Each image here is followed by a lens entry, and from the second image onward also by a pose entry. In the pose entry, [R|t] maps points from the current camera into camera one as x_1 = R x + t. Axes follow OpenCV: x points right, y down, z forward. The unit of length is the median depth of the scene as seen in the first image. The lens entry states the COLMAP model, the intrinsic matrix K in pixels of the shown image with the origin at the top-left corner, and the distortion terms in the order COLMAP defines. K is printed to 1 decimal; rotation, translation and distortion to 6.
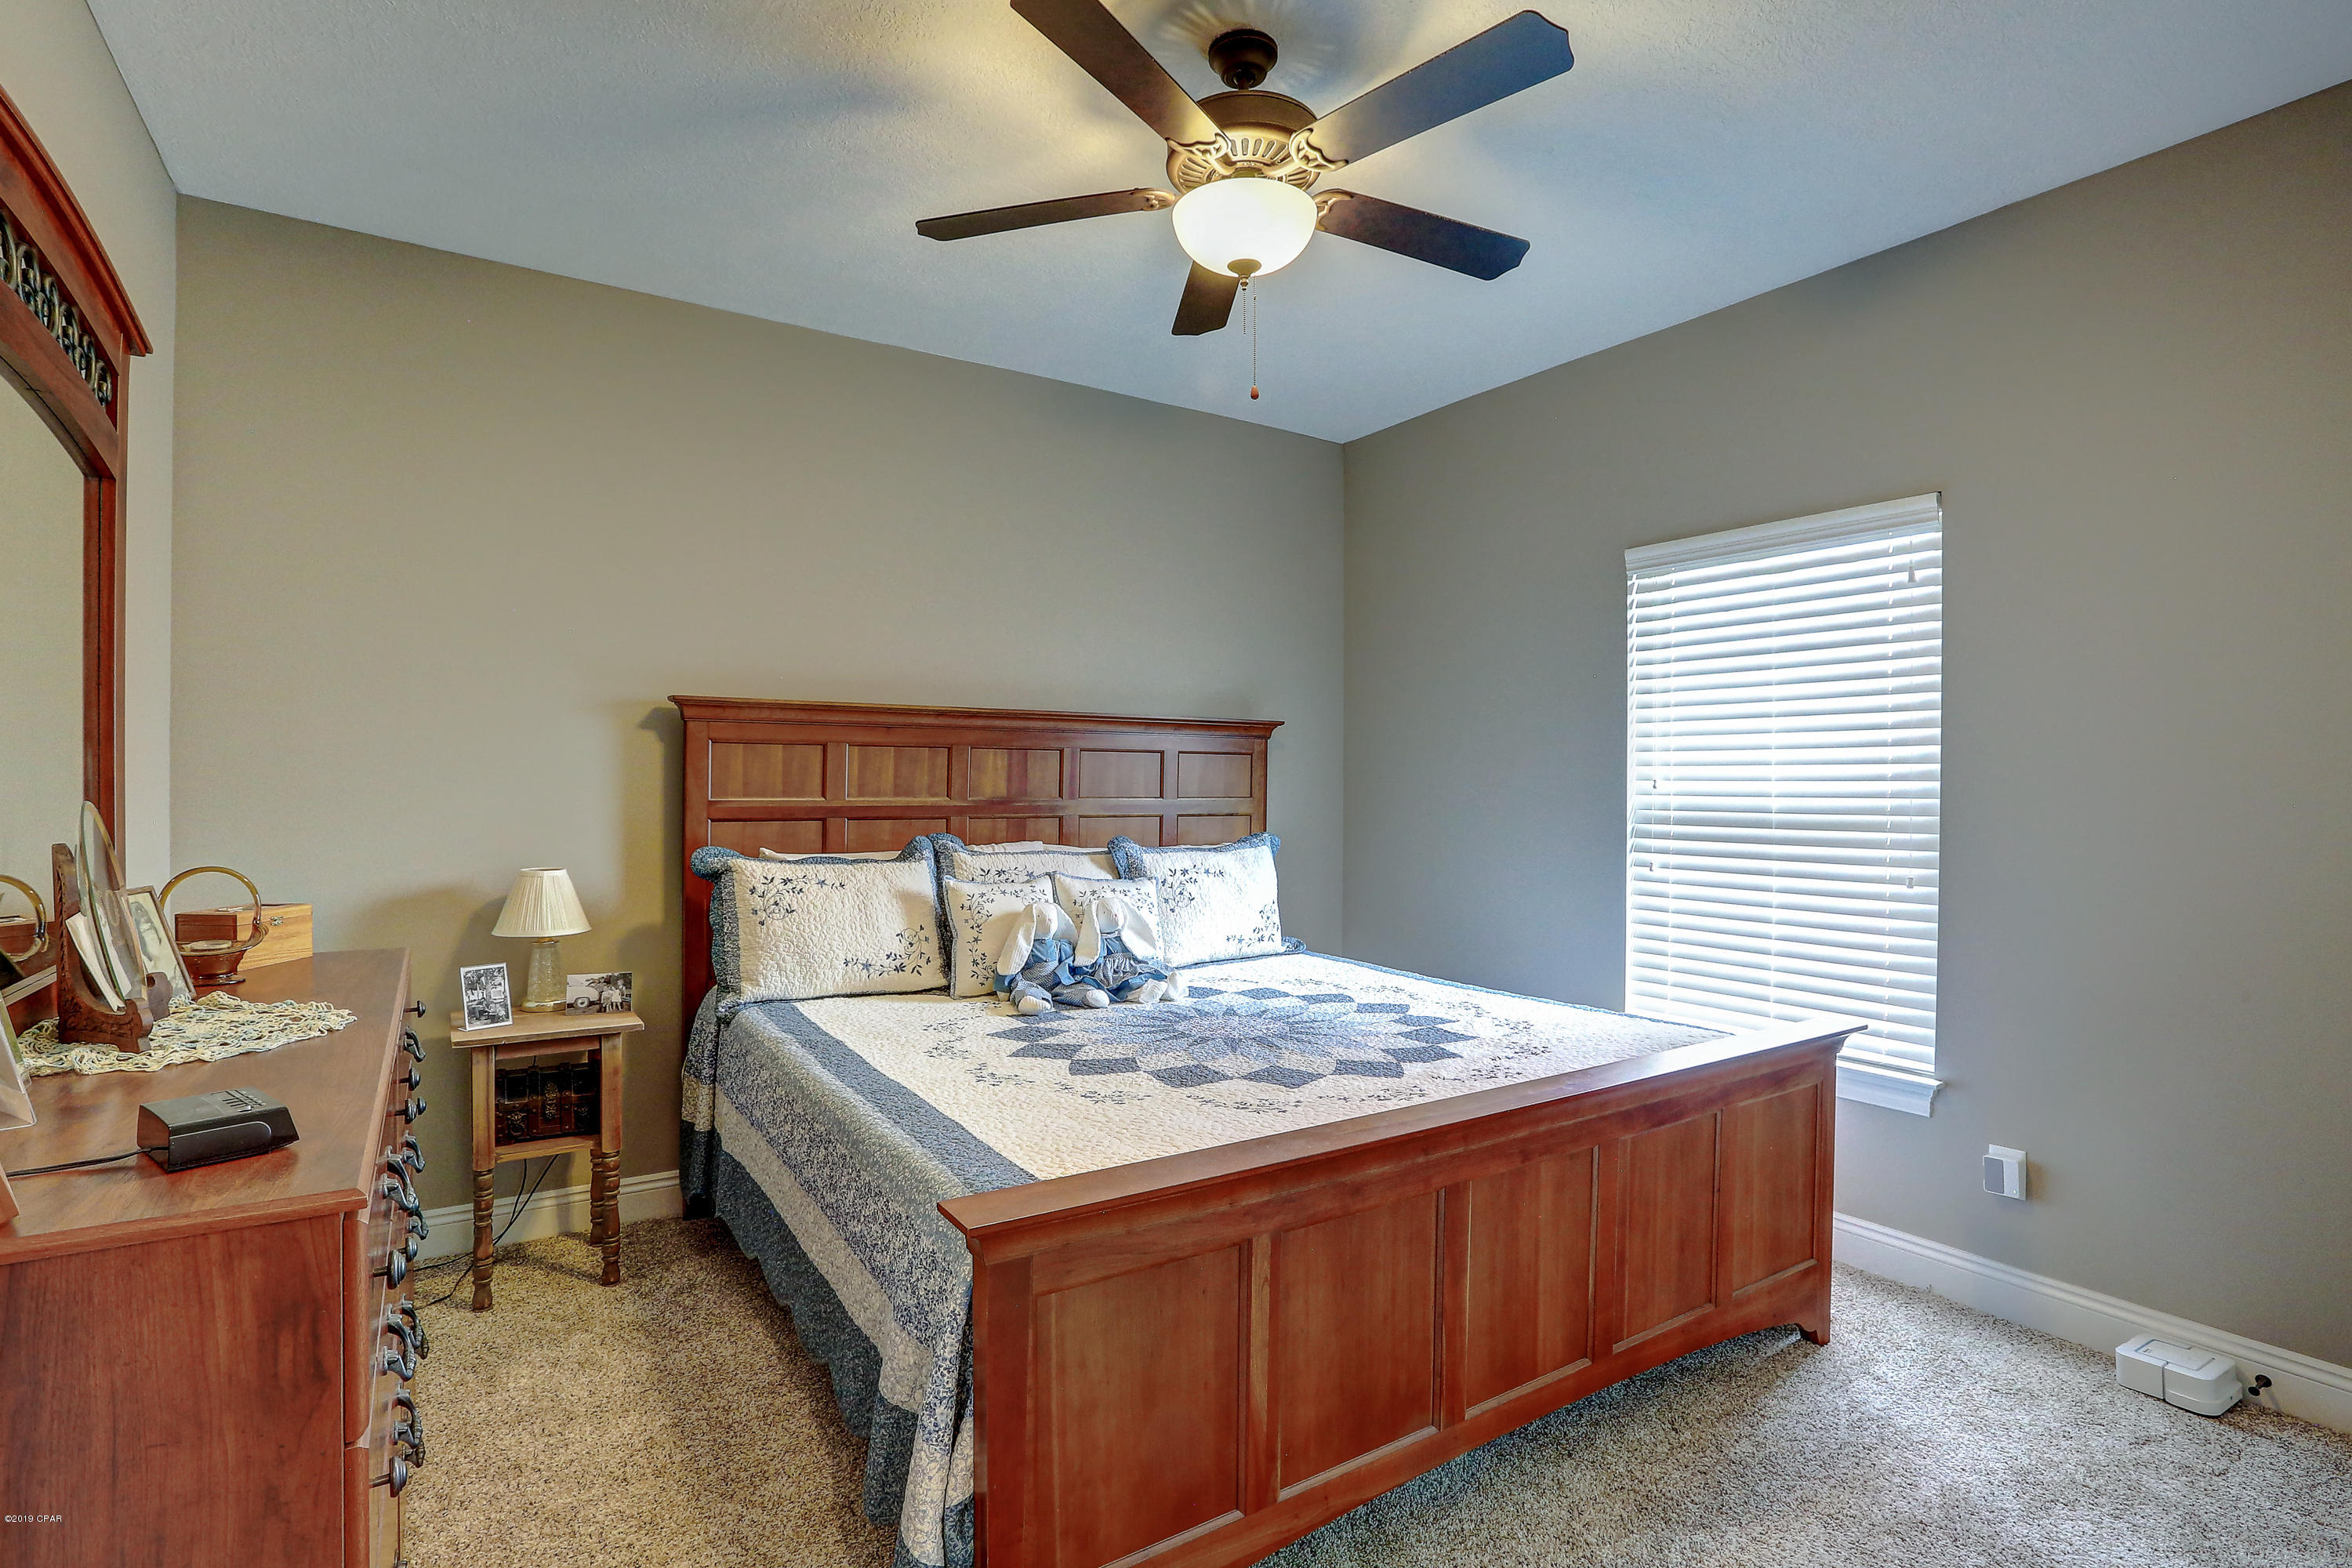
lens RADIAL K [[1126.7, 0, 1170.6], [0, 1126.7, 787.8], [0, 0, 1]] dist [-0.064671, 0.030466]
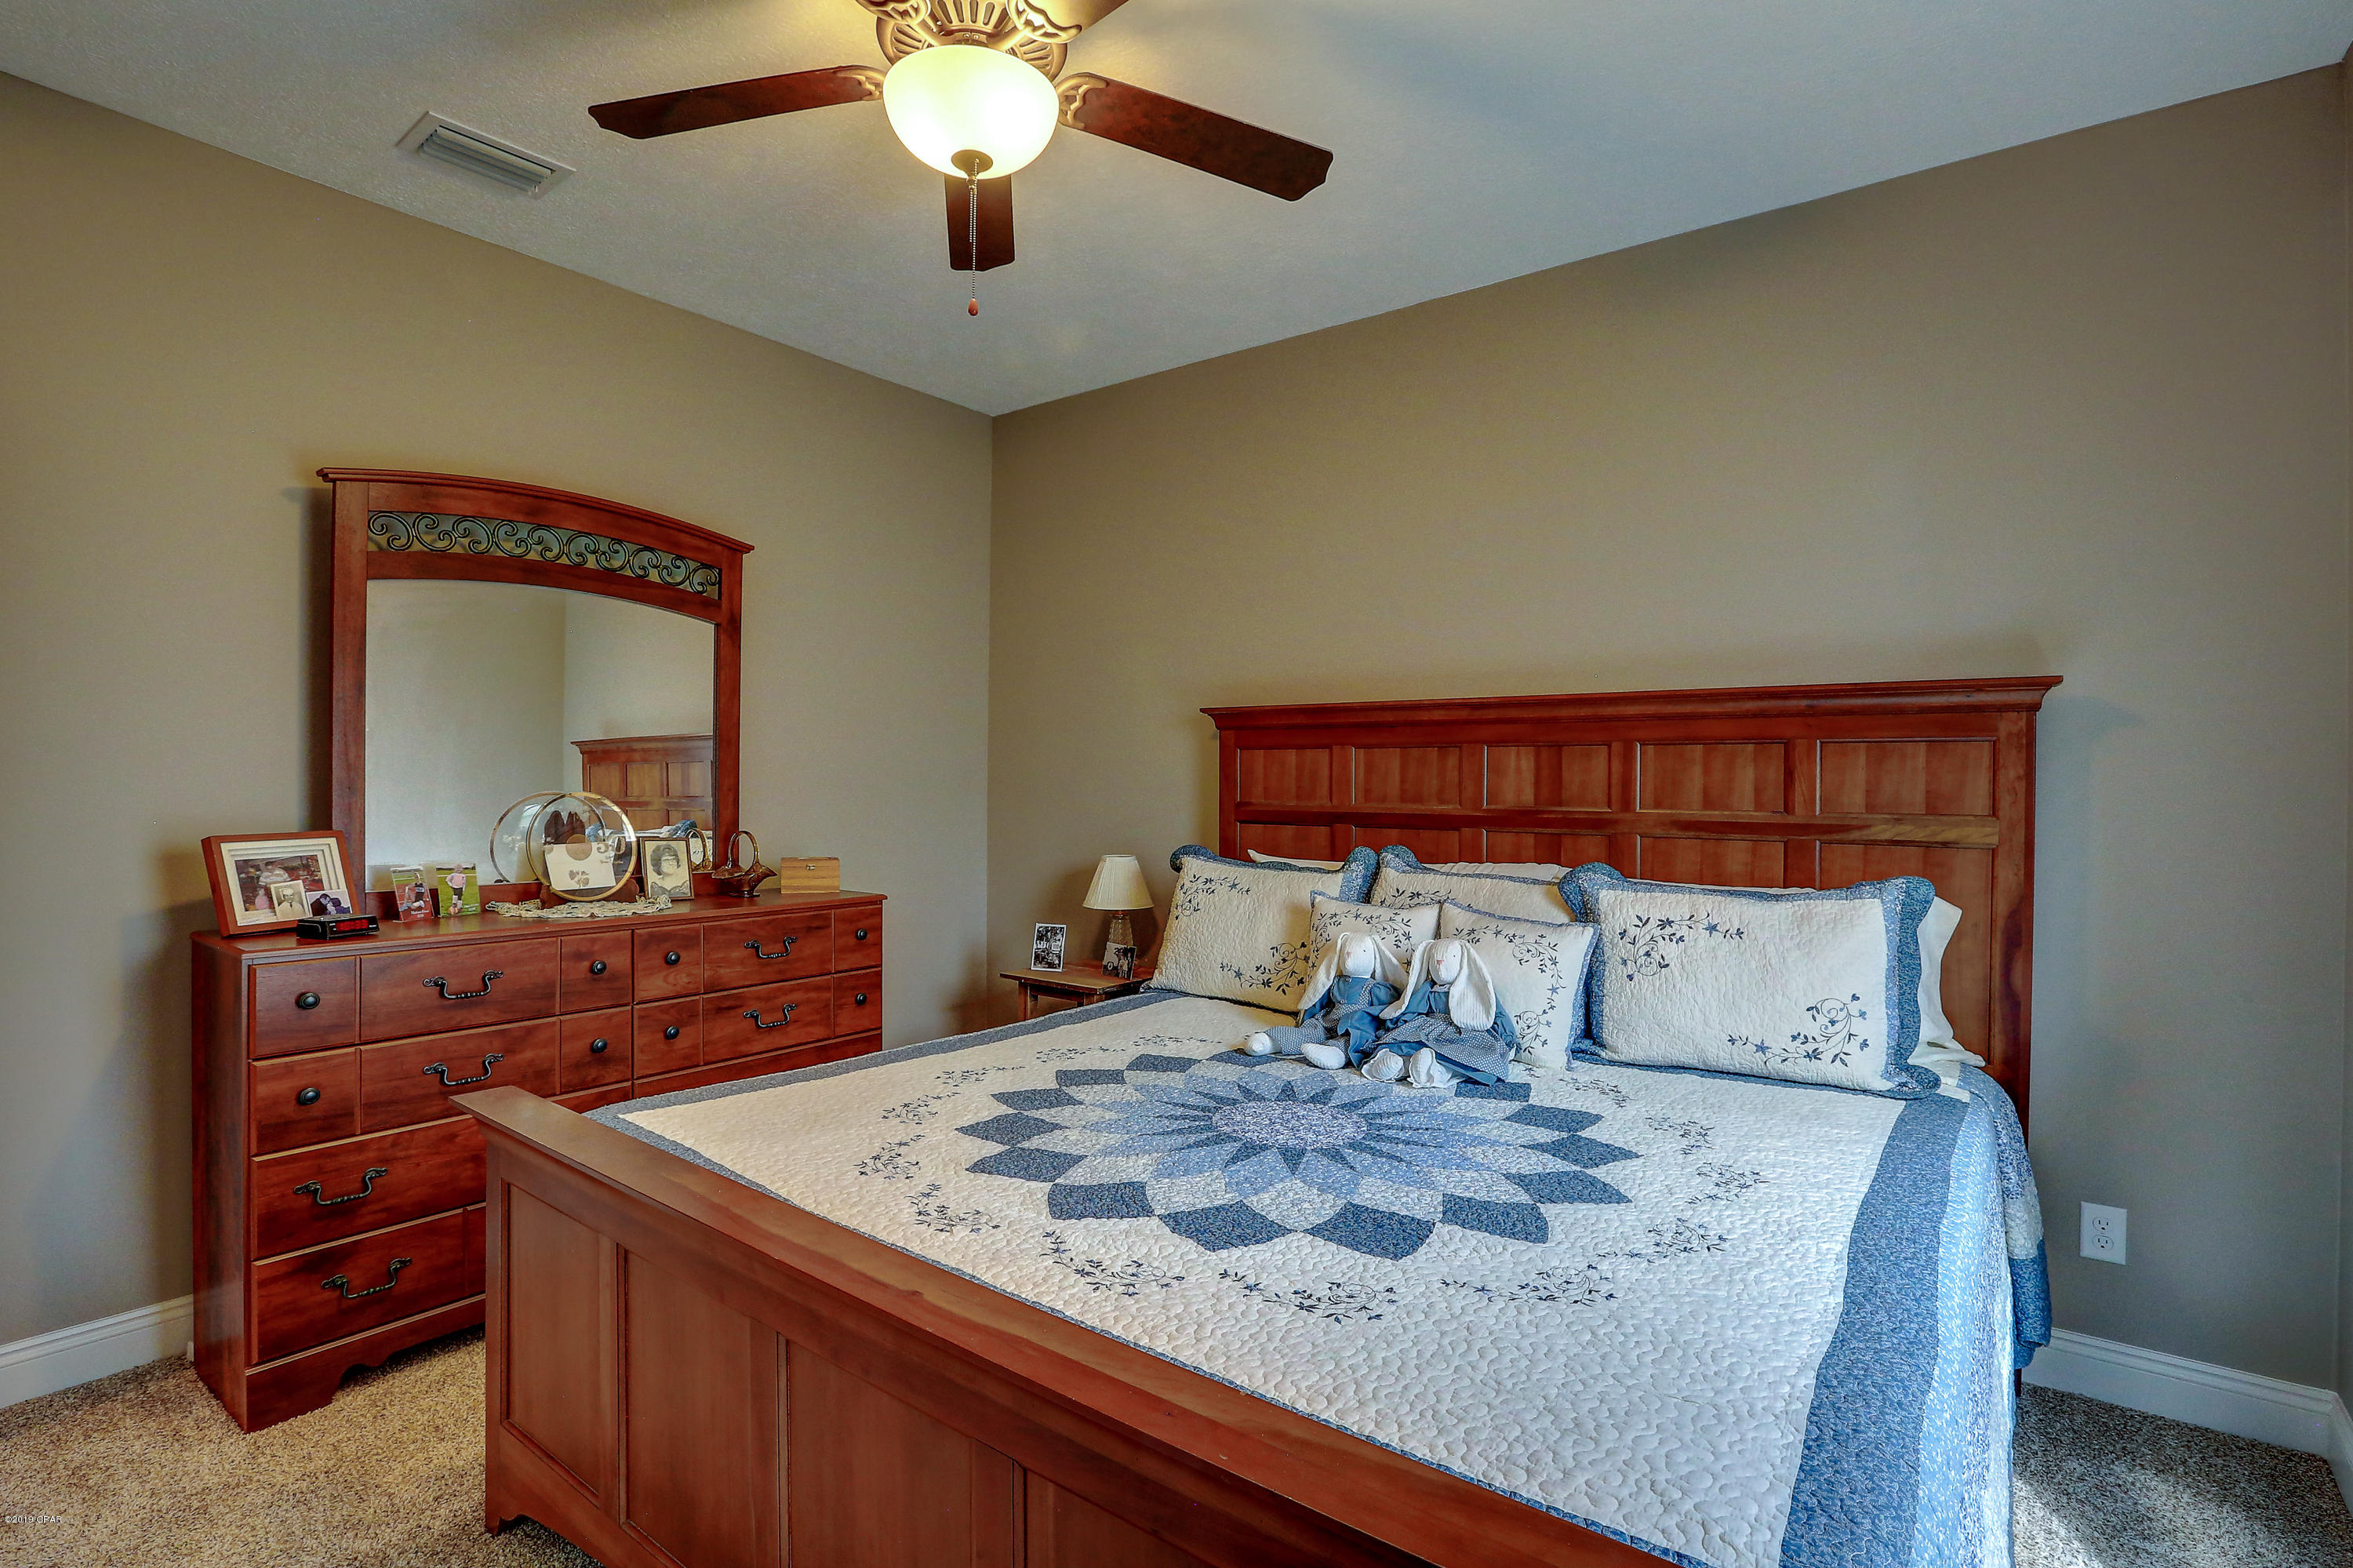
lens RADIAL K [[1127.2, 0, 1171.1], [0, 1127.2, 787.8], [0, 0, 1]] dist [-0.064671, 0.030466]
pose [[0.333864, 0.000479, -0.942621, 0.574264], [-0.006852, 0.999975, -0.001918, -0.001619], [0.942596, 0.007099, 0.333858, 0.552912]]
